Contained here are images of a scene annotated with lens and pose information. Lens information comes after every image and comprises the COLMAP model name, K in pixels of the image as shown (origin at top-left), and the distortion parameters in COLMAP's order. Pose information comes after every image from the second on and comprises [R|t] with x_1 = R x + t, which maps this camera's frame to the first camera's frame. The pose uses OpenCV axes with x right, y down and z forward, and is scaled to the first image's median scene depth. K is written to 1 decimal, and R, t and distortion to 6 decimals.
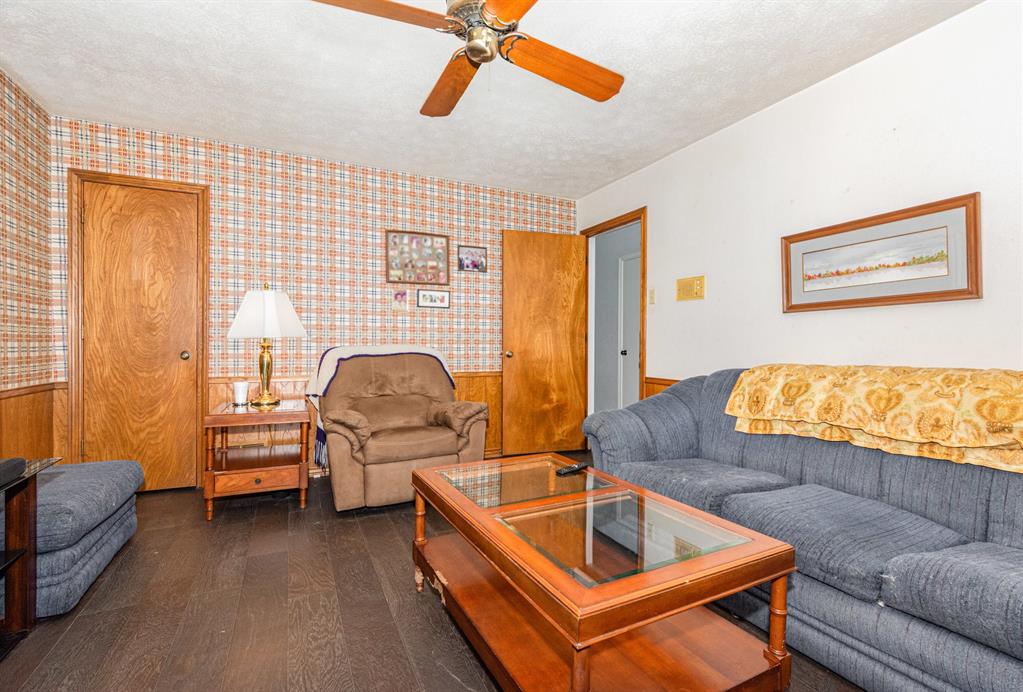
lens RADIAL K [[475.5, 0, 517.8], [0, 475.5, 349.6], [0, 0, 1]] dist [0.000534, 0.000032]
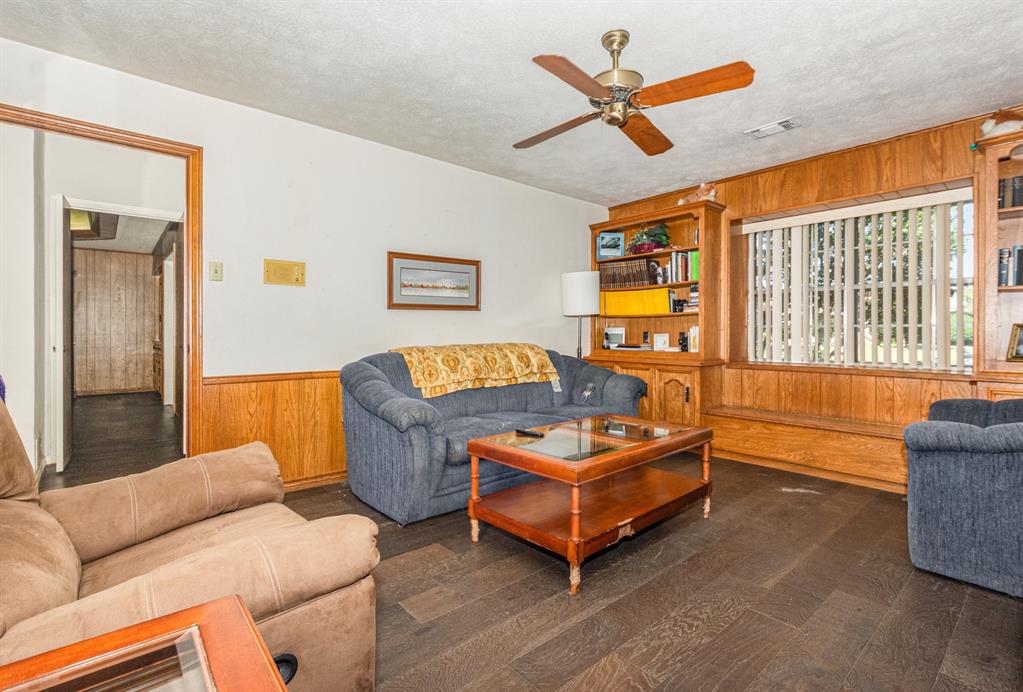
lens RADIAL K [[475.5, 0, 509.6], [0, 475.5, 335.6], [0, 0, 1]] dist [0.000534, 0.000032]
pose [[-0.251359, -0.020543, 0.967676, -0.909174], [0.000322, 0.999773, 0.021308, -0.033917], [-0.967894, 0.005668, -0.251295, 1.129932]]
